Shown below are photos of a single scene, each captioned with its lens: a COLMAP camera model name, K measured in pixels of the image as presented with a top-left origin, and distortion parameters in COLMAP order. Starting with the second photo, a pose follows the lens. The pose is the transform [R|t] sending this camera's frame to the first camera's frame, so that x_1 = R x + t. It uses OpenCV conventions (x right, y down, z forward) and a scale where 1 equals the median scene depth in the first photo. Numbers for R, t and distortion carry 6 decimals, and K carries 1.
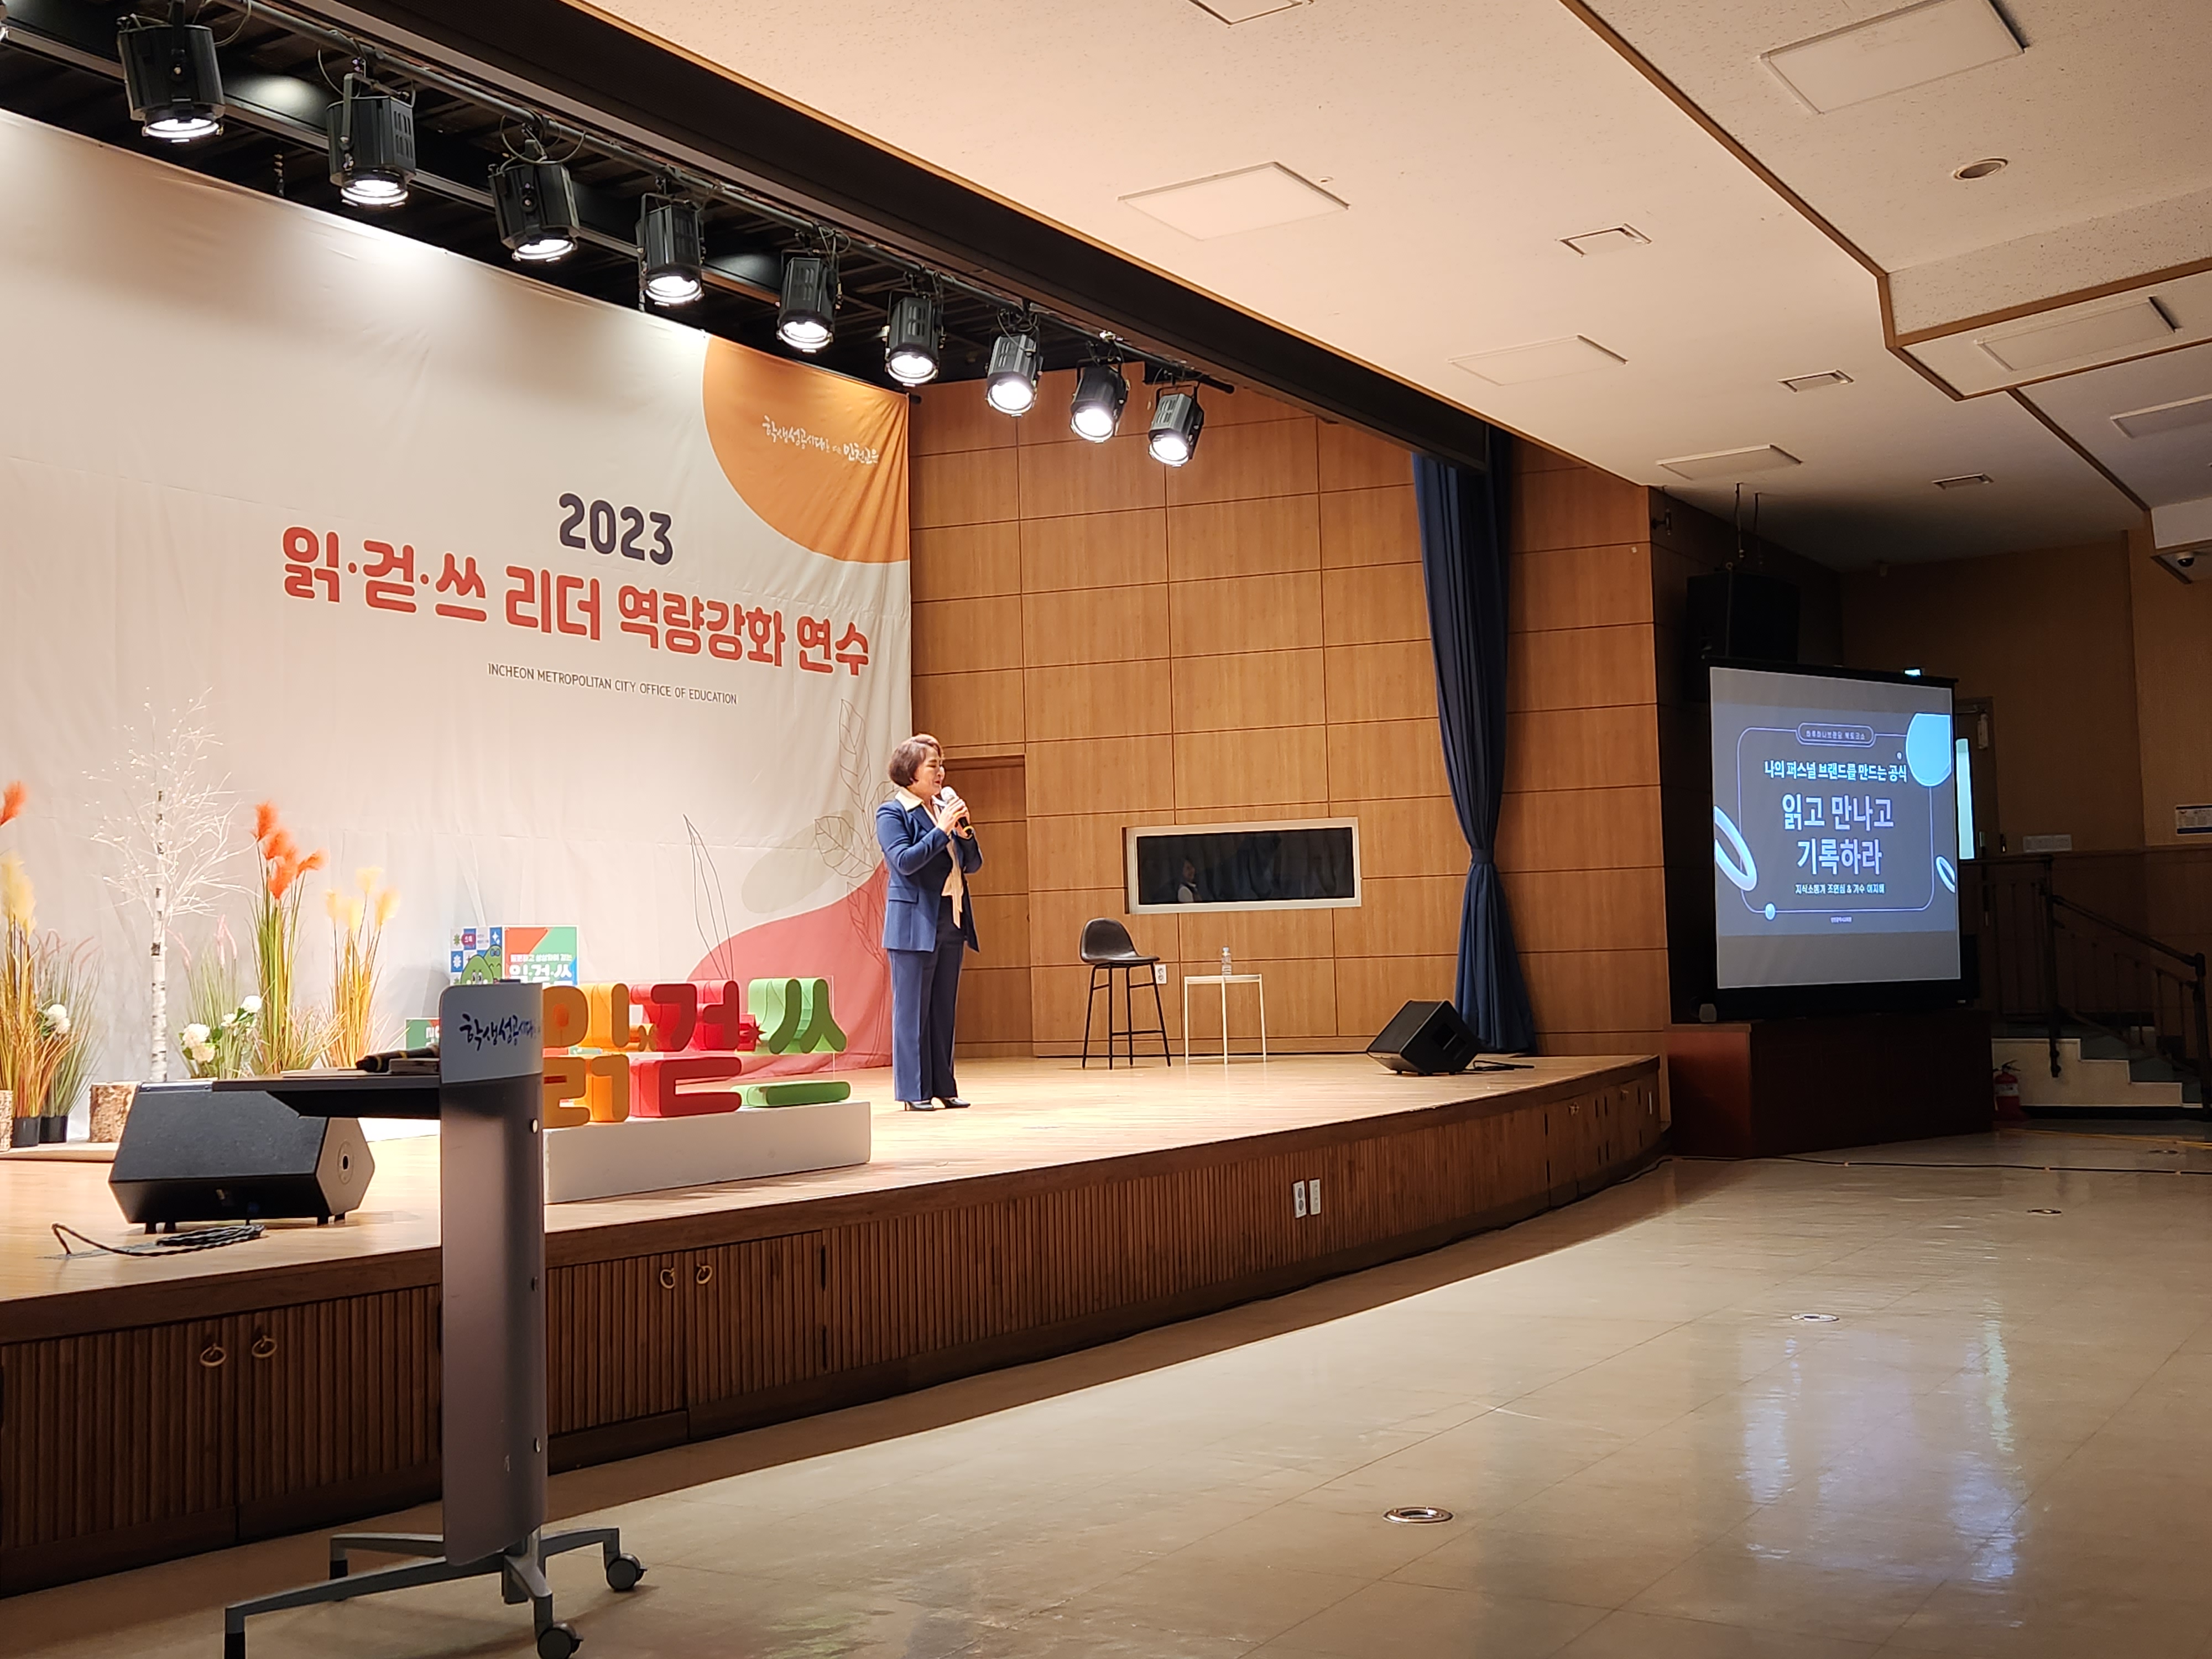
lens RADIAL K [[2373.8, 0, 1103.8], [0, 2373.8, 878.4], [0, 0, 1]] dist [0.054489, -0.008924]
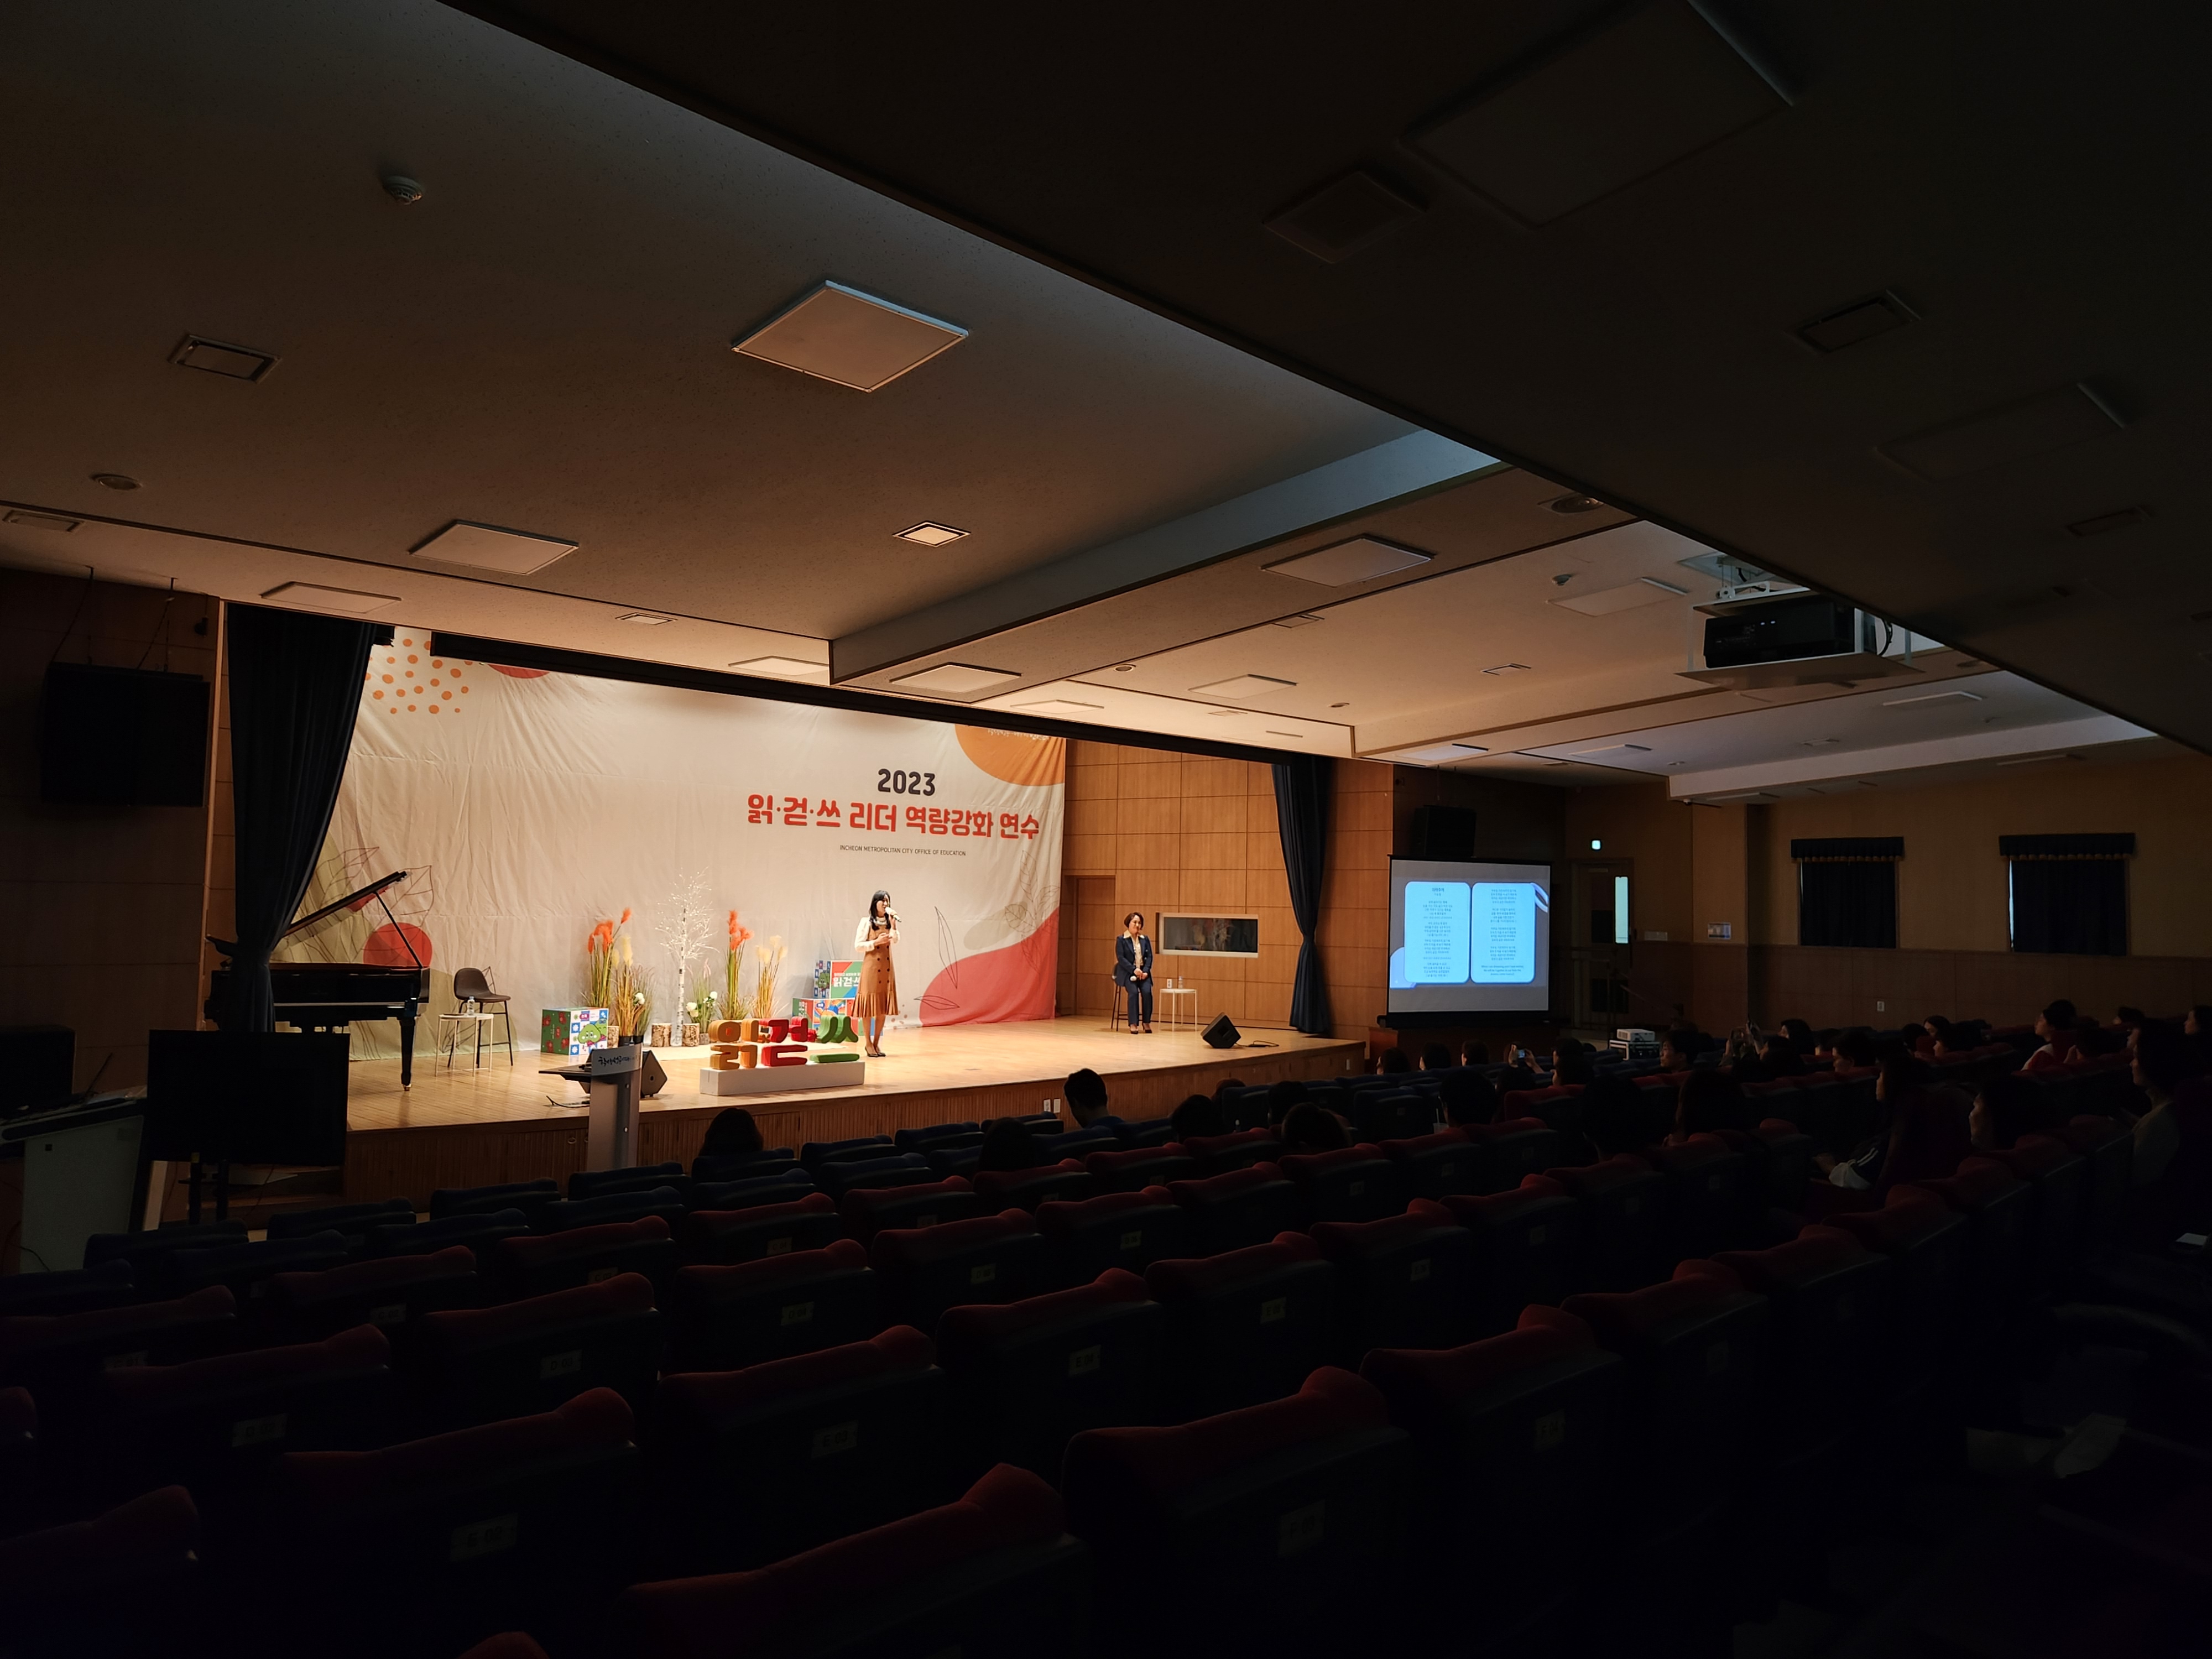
lens RADIAL K [[1496.0, 0, 1138.7], [0, 1496.0, 837.4], [0, 0, 1]] dist [0.048000, -0.099295]
pose [[0.974790, 0.034067, -0.220507, 0.327885], [-0.036018, 0.999339, -0.004831, -0.094161], [0.220197, 0.012652, 0.975373, -0.346944]]
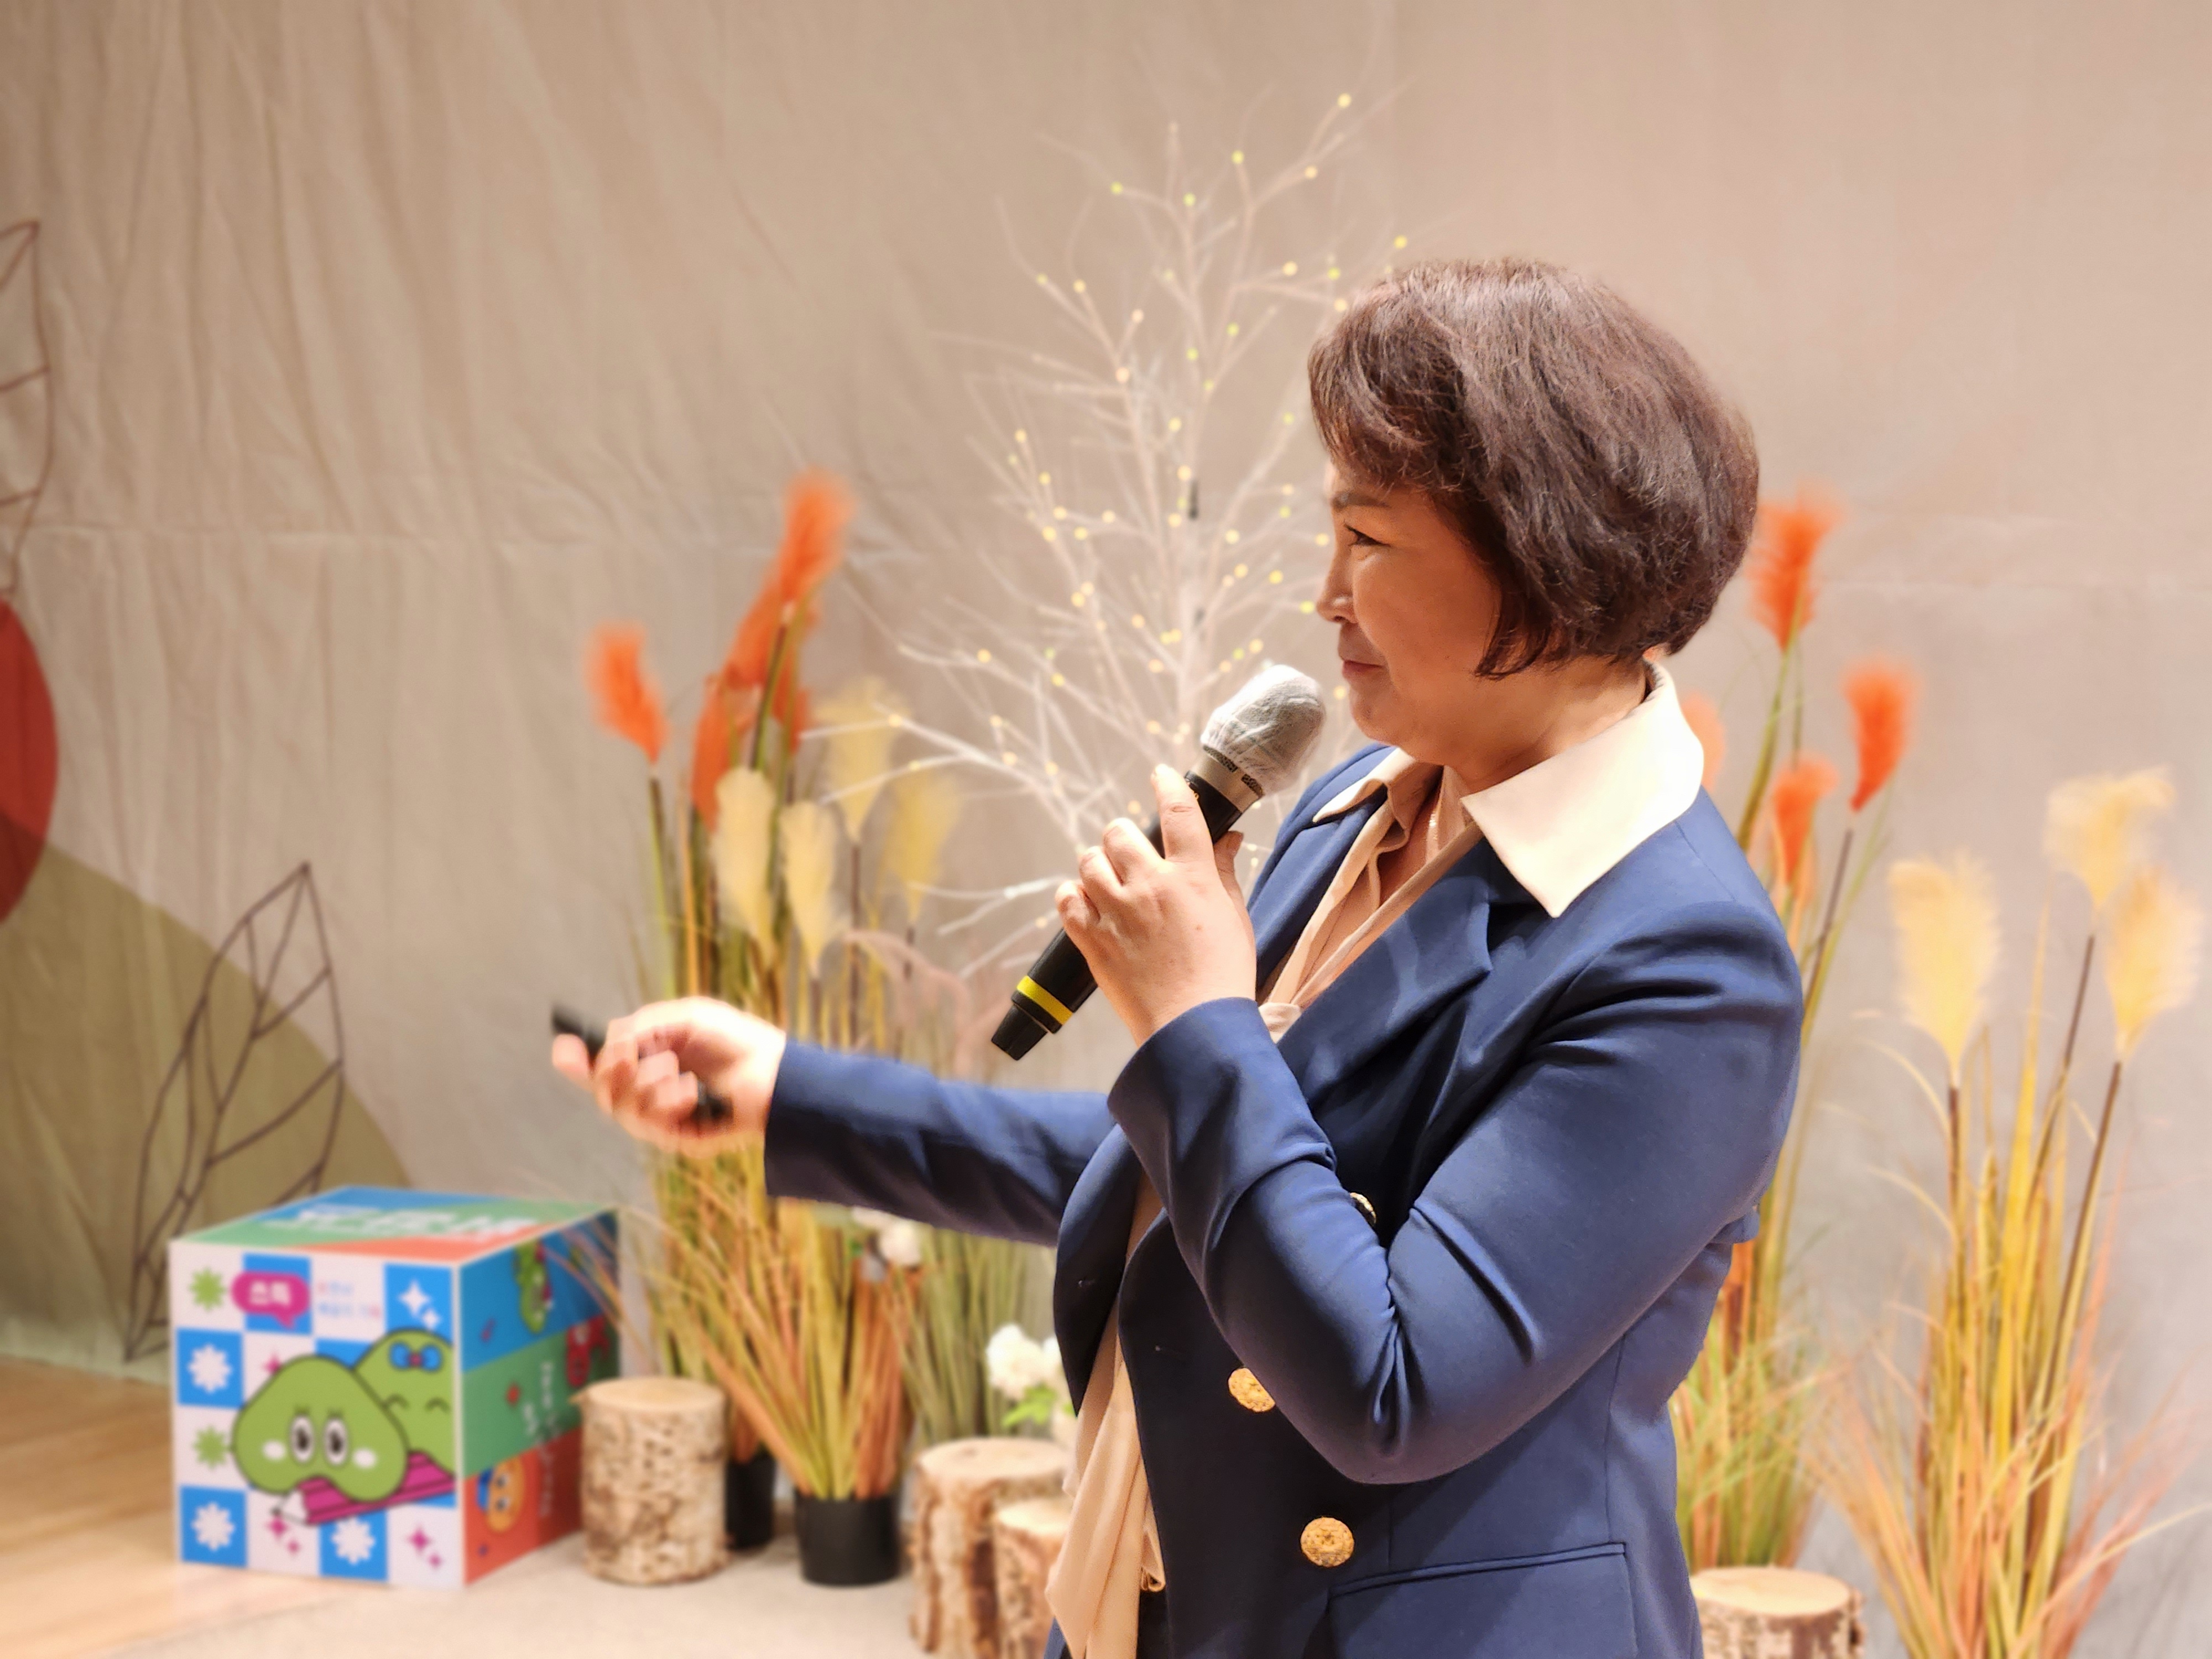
lens RADIAL K [[4578.5, 0, 1109.0], [0, 4578.5, 755.9], [0, 0, 1]] dist [0.021434, 0.172157]
pose [[-0.066574, 0.102195, -0.992534, 0.119945], [0.035738, 0.994347, 0.099985, -0.046340], [0.997141, -0.028815, -0.069850, 0.793444]]
